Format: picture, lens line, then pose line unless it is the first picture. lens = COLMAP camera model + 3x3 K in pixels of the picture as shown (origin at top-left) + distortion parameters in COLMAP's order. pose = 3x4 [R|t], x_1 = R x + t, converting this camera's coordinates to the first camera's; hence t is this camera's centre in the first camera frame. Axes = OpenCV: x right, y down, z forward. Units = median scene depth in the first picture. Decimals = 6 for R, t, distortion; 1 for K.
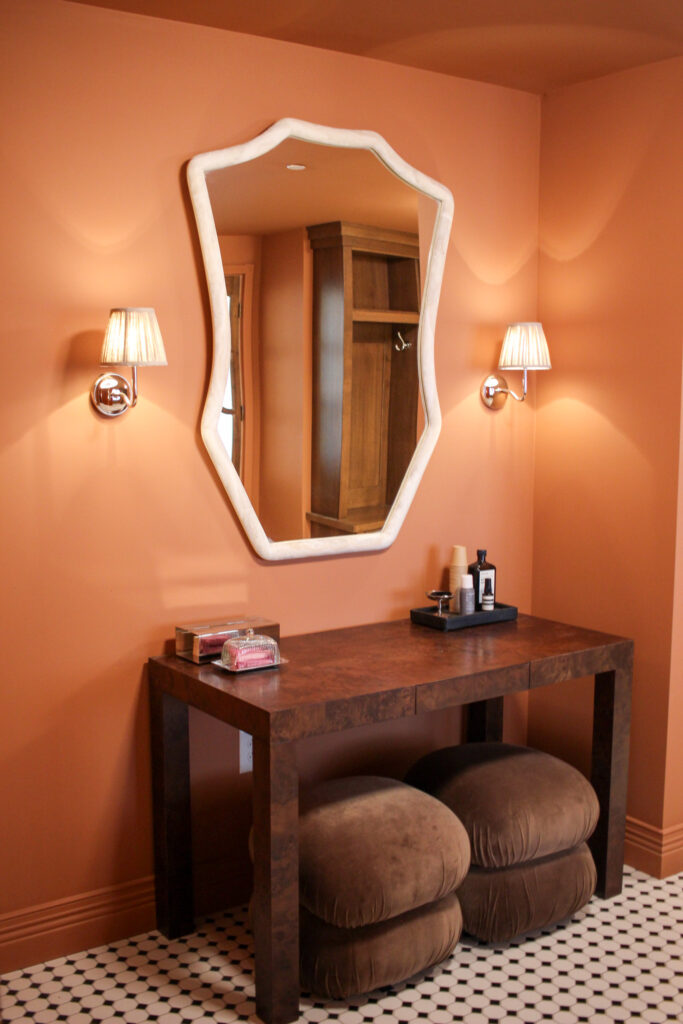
lens RADIAL K [[1178.1, 0, 341.5], [0, 1178.1, 512.0], [0, 0, 1]] dist [-0.104195, 0.001444]
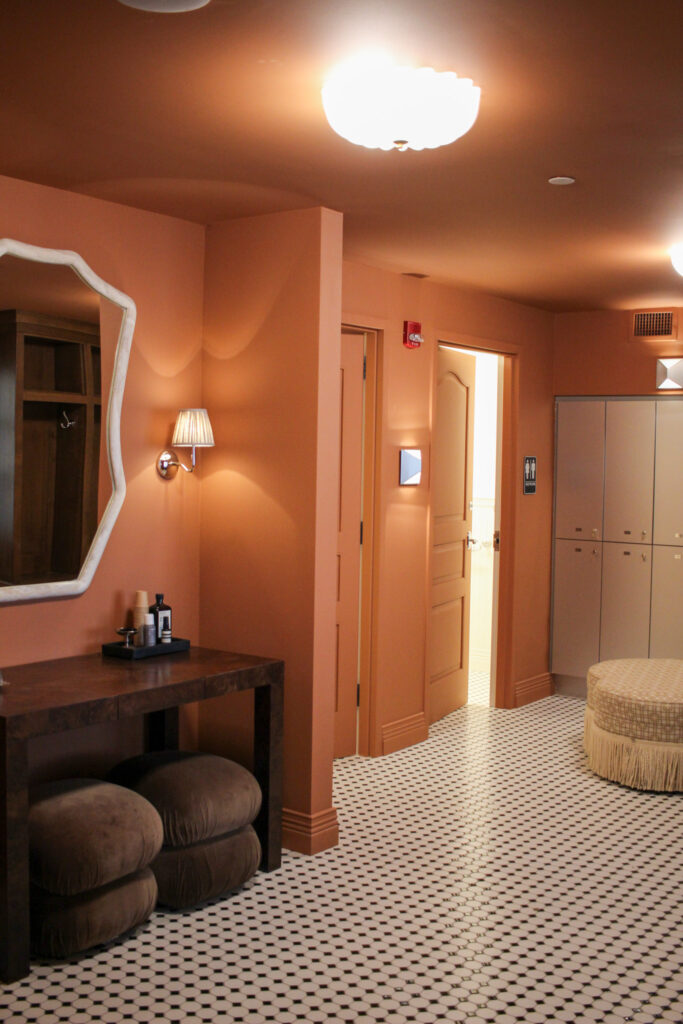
lens RADIAL K [[1178.1, 0, 341.5], [0, 1178.1, 512.0], [0, 0, 1]] dist [-0.104195, 0.001444]
pose [[0.952889, -0.001773, 0.303314, -0.075658], [0.021462, 0.997871, -0.061593, 0.028757], [-0.302559, 0.065201, 0.950898, -0.235726]]
